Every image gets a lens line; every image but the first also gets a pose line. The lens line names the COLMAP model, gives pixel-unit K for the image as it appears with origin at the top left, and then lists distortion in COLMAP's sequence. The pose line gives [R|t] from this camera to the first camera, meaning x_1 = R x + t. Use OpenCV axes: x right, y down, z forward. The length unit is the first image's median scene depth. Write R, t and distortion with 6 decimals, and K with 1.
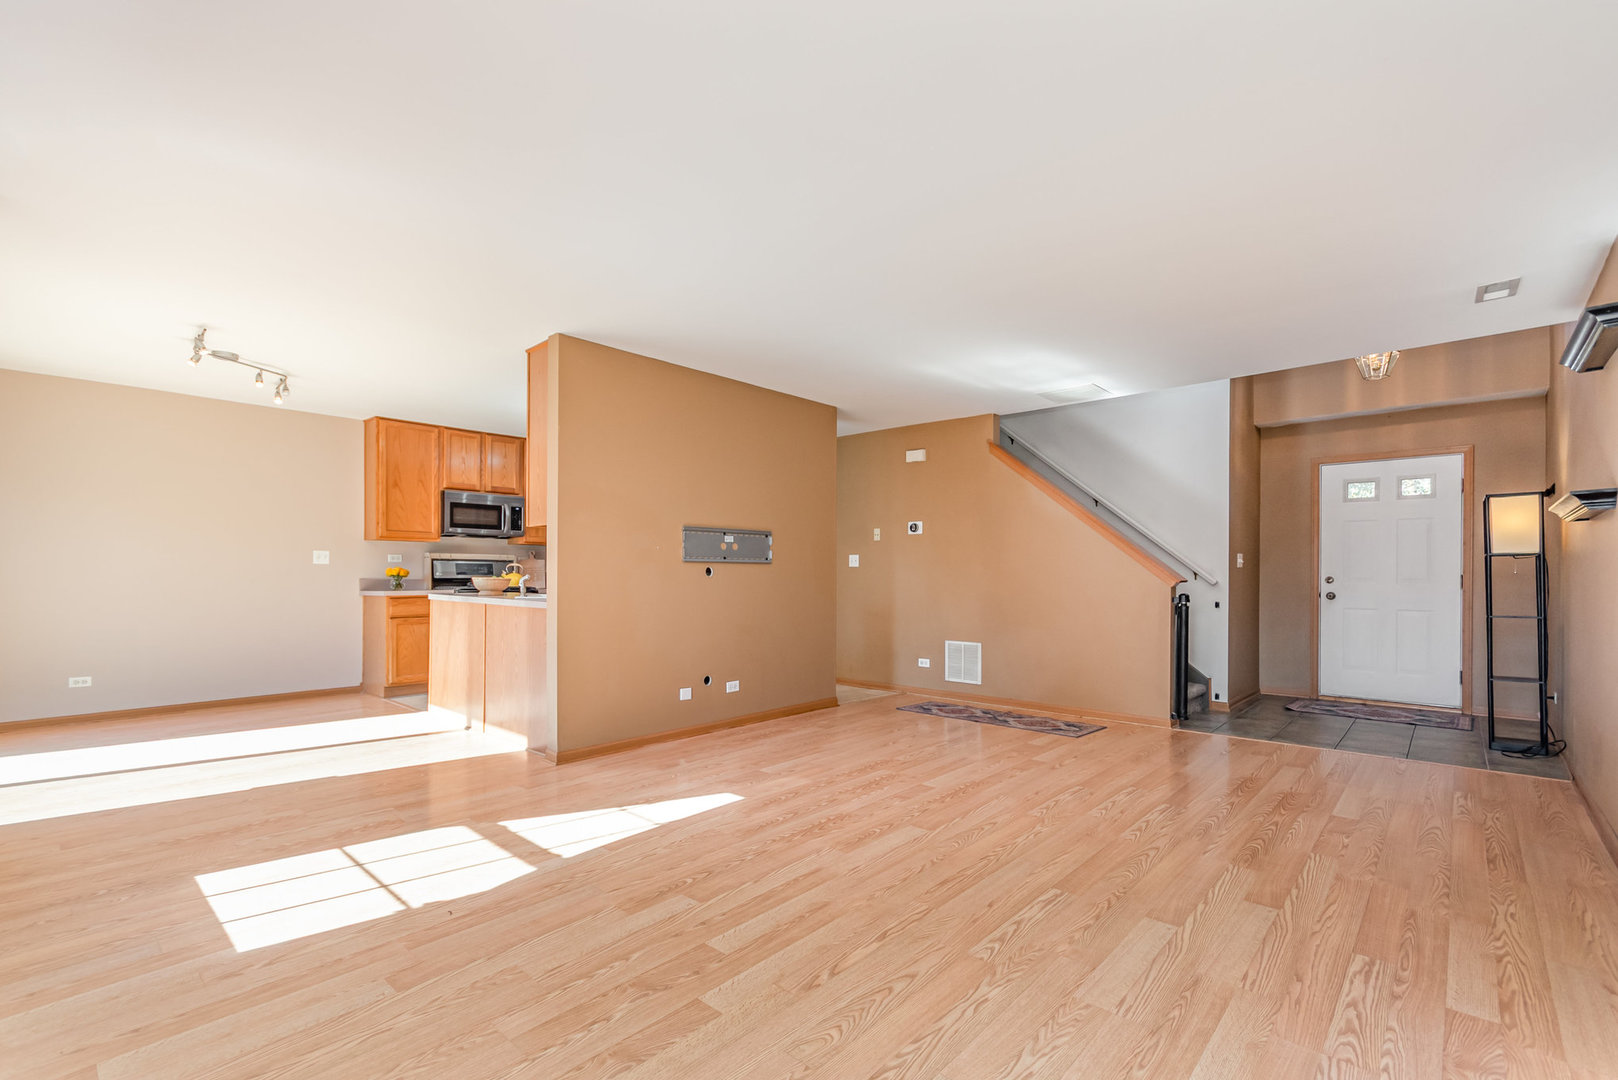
lens RADIAL K [[716.4, 0, 813.0], [0, 716.4, 577.9], [0, 0, 1]] dist [0.000377, 0.000404]
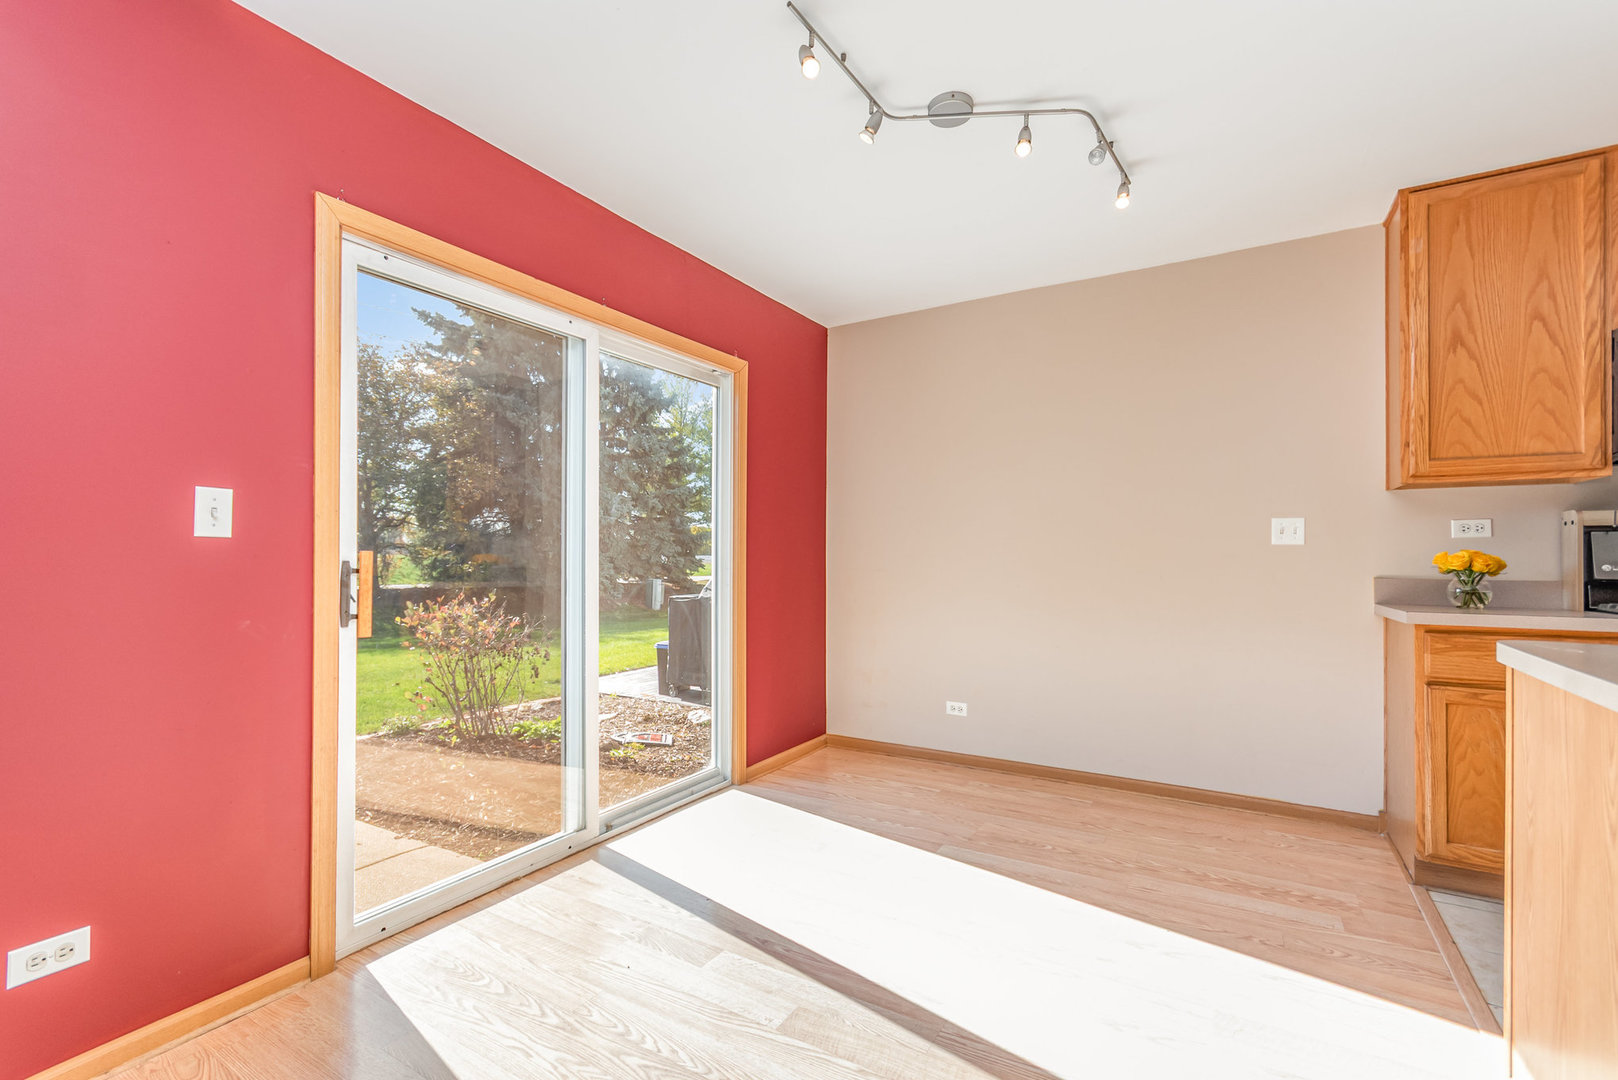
lens RADIAL K [[716.4, 0, 812.3], [0, 716.4, 545.9], [0, 0, 1]] dist [0.000377, 0.000404]
pose [[0.187125, -0.013474, -0.982244, -0.338733], [-0.010525, 0.999821, -0.015720, -0.009938], [0.982280, 0.013280, 0.186950, 0.749313]]
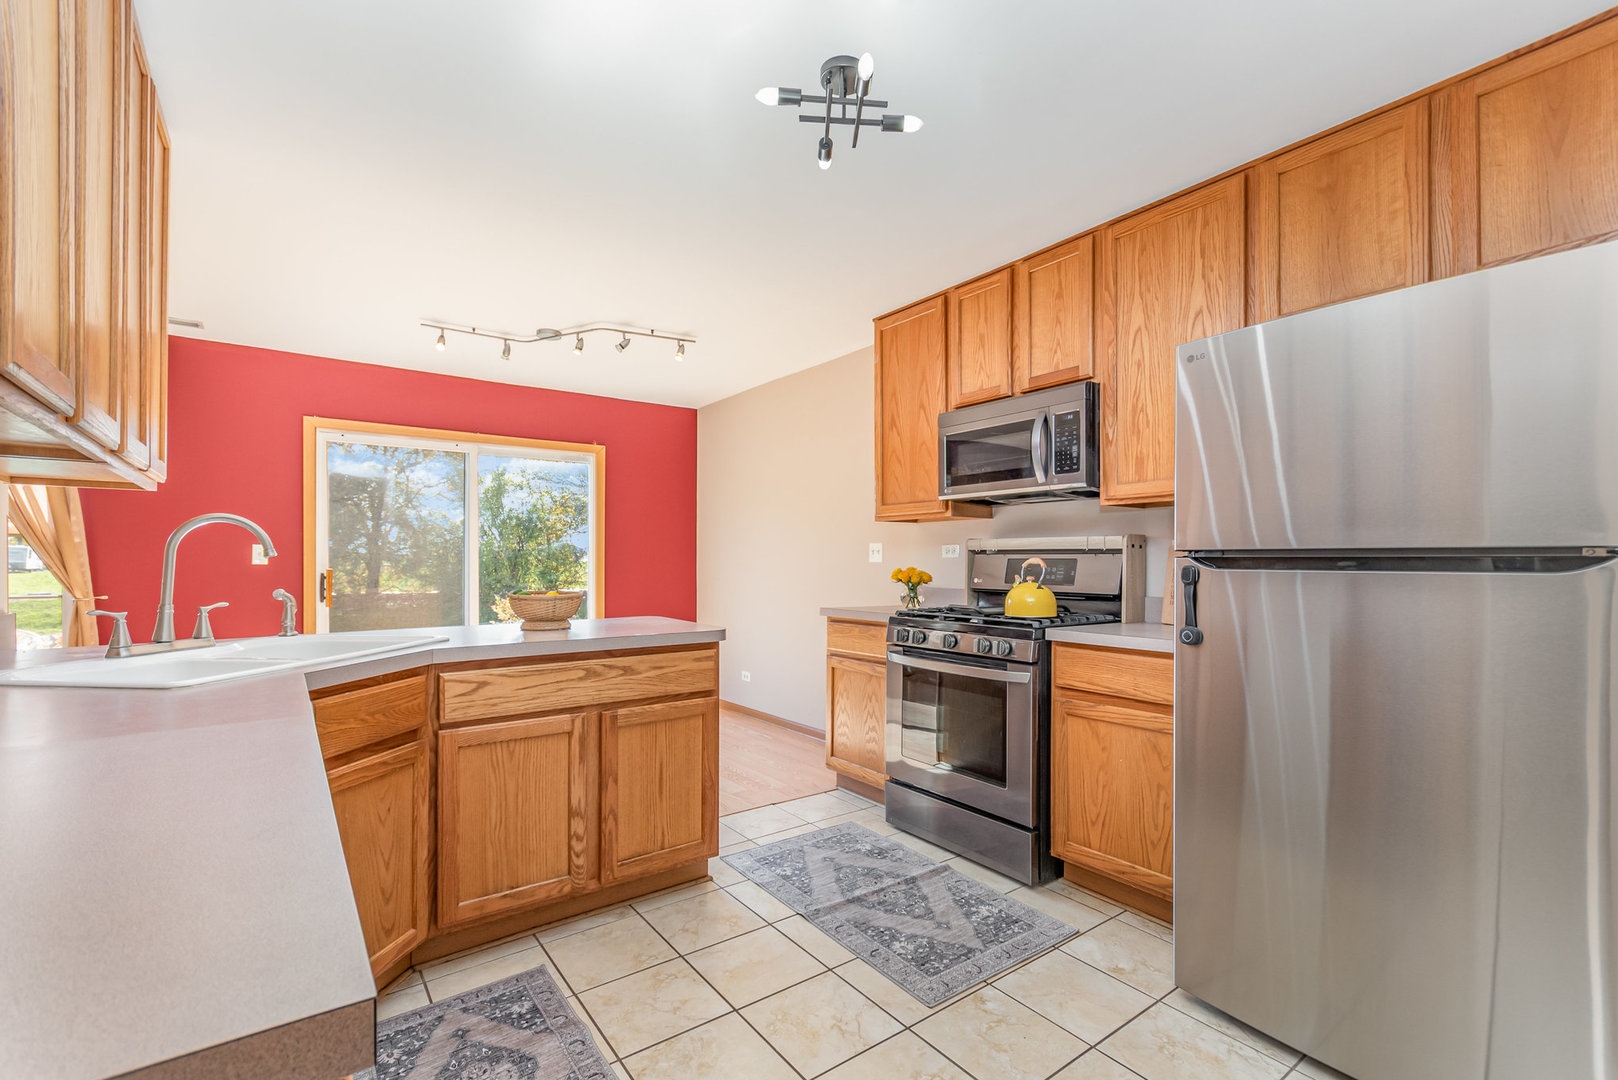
lens RADIAL K [[716.4, 0, 810.7], [0, 716.4, 557.1], [0, 0, 1]] dist [0.000377, 0.000404]
pose [[-0.198028, -0.008604, -0.980159, -0.007646], [-0.008359, 0.999940, -0.007089, -0.024284], [0.980161, 0.006789, -0.198088, 1.365256]]
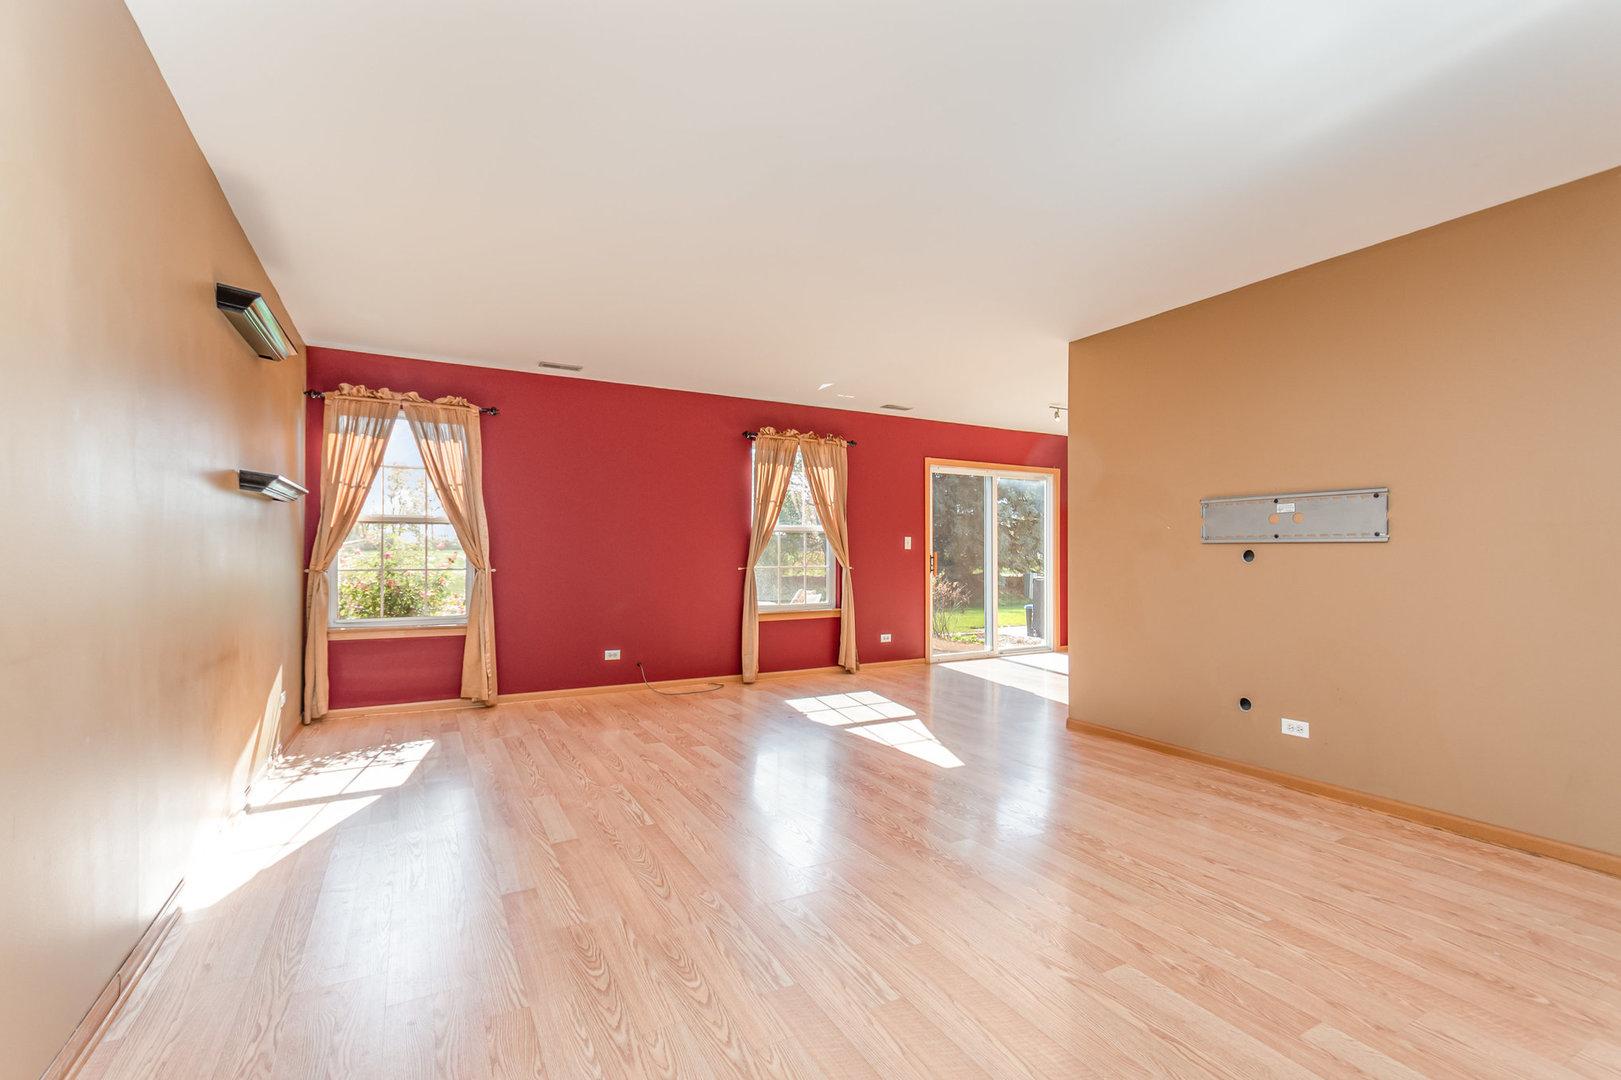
lens RADIAL K [[717.7, 0, 816.3], [0, 717.7, 545.7], [0, 0, 1]] dist [0.000377, 0.000404]
pose [[-0.319496, -0.012273, -0.947508, 0.689575], [-0.010658, 0.999899, -0.009357, -0.007473], [0.947528, 0.007109, -0.319595, 0.816173]]
